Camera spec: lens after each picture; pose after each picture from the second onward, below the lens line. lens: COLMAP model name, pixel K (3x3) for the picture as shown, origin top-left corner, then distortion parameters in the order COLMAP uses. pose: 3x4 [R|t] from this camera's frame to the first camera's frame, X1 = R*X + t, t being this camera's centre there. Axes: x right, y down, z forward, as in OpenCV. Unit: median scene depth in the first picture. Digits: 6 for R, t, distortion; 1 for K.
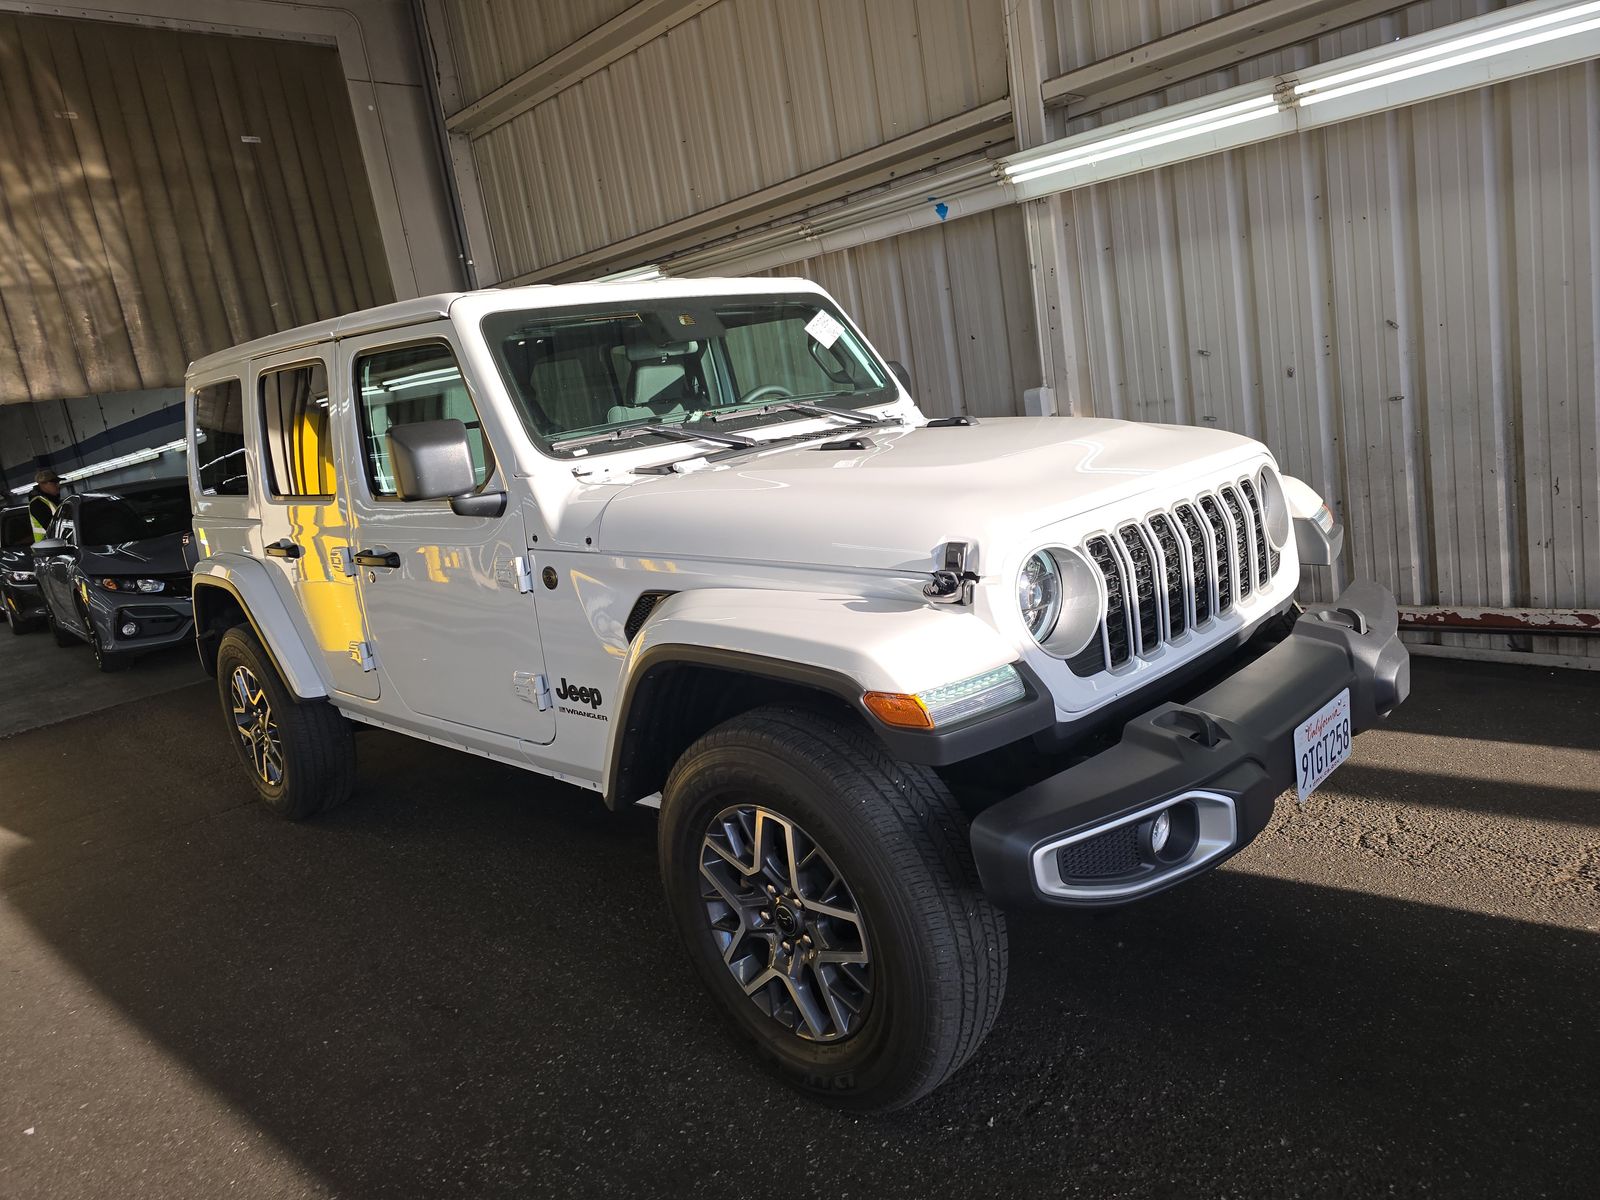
lens RADIAL K [[1096.2, 0, 799.9], [0, 1096.2, 601.3], [0, 0, 1]] dist [0.040317, -0.027606]
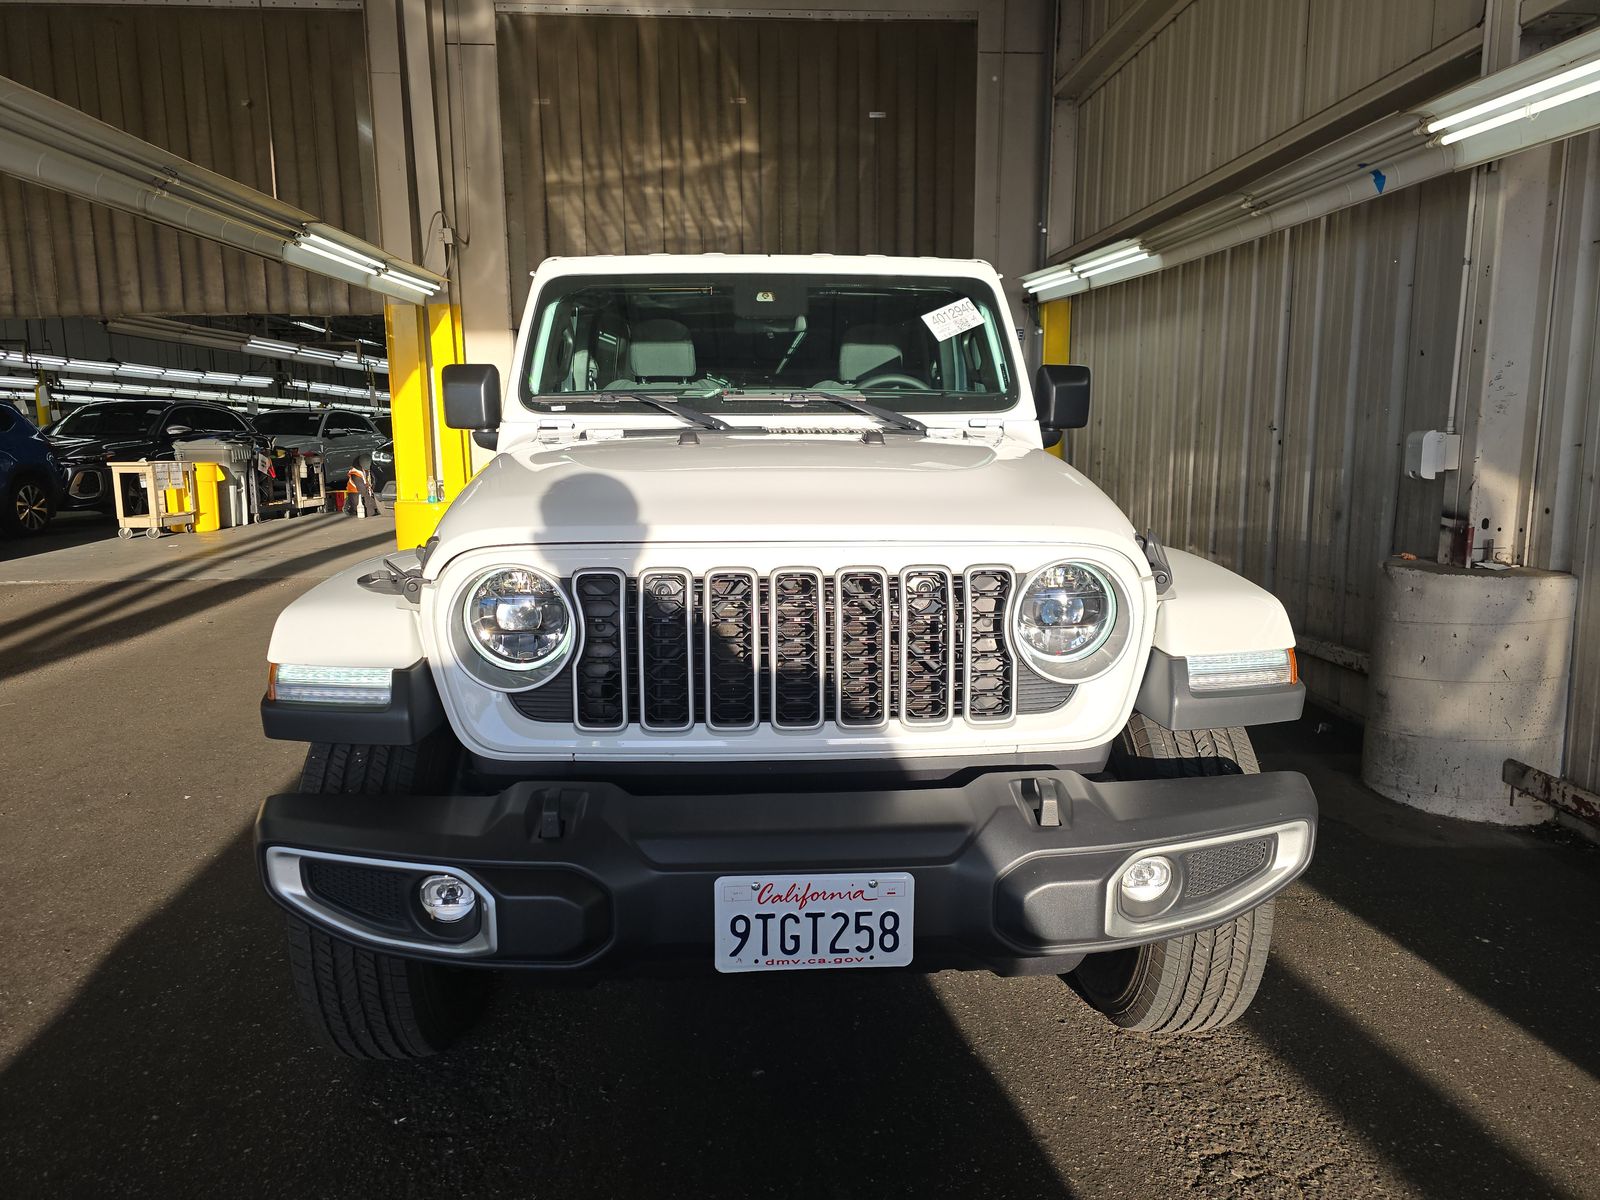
lens RADIAL K [[1096.2, 0, 798.5], [0, 1096.2, 602.2], [0, 0, 1]] dist [0.040317, -0.027606]
pose [[0.728705, 0.250955, -0.637190, 0.310443], [-0.232119, 0.965871, 0.114949, -0.056717], [0.644290, 0.064140, 0.762087, 0.146641]]
